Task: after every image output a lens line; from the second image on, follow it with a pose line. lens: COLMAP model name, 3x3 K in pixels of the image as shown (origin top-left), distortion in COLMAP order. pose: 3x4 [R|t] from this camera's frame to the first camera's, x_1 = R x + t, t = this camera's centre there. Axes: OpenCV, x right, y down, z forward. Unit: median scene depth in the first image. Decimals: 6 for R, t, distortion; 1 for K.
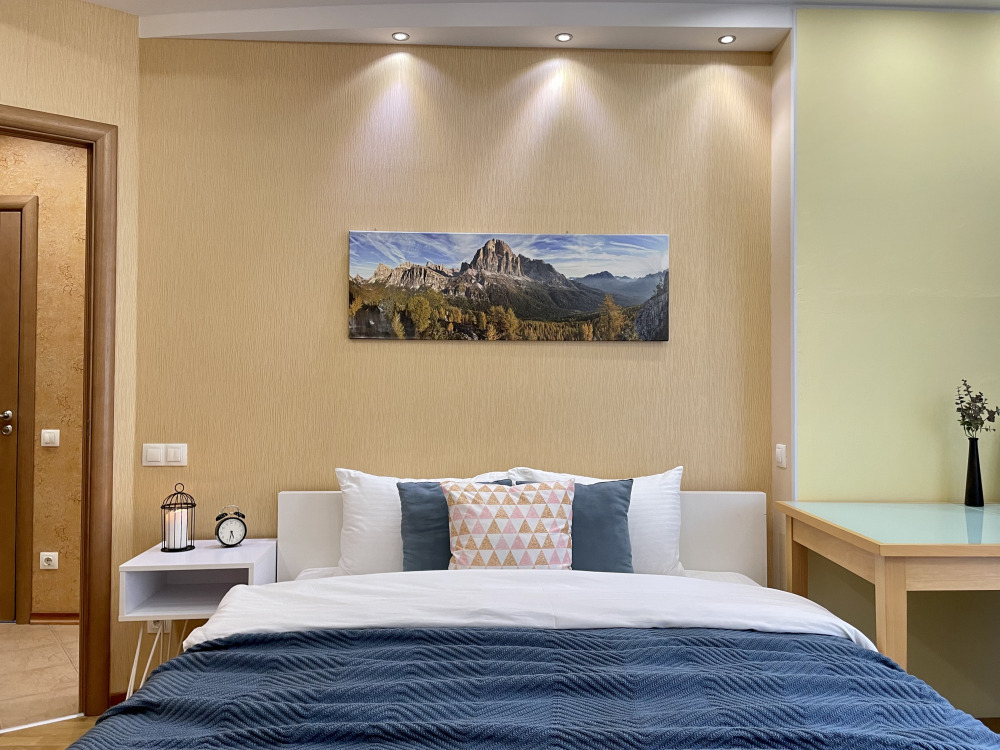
lens RADIAL K [[768.2, 0, 508.0], [0, 768.2, 373.4], [0, 0, 1]] dist [0.047863, -0.061334]
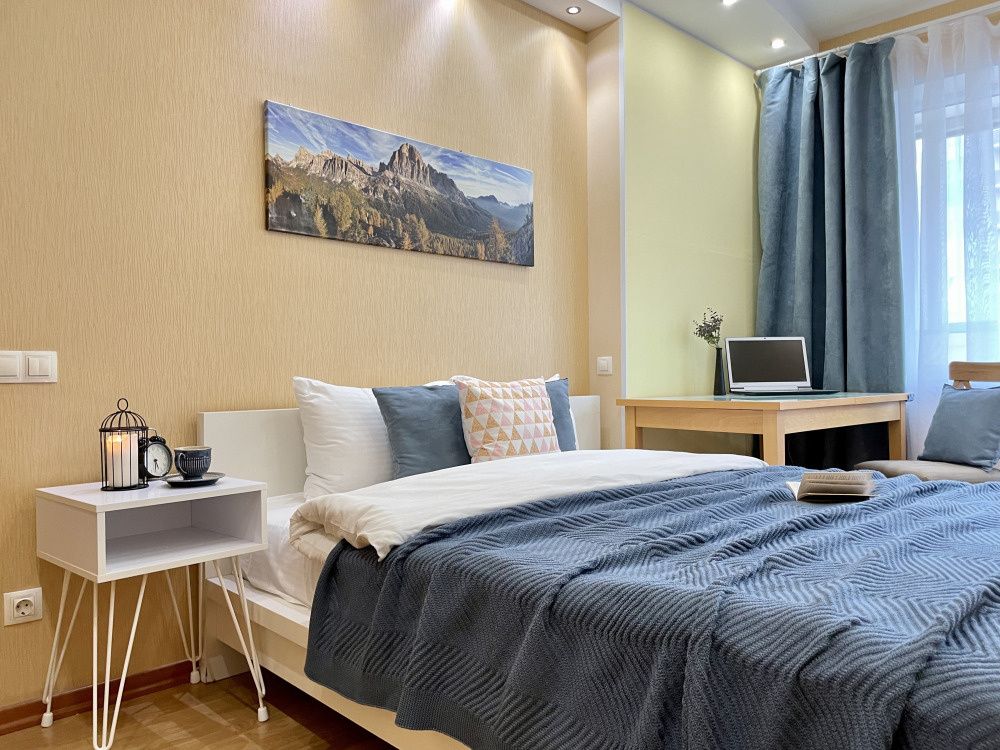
lens RADIAL K [[768.2, 0, 520.7], [0, 768.2, 384.1], [0, 0, 1]] dist [0.047863, -0.061334]
pose [[0.728427, -0.019067, 0.684858, -0.582910], [0.004410, 0.999722, 0.023142, 0.104287], [-0.685109, -0.013837, 0.728309, 0.197420]]
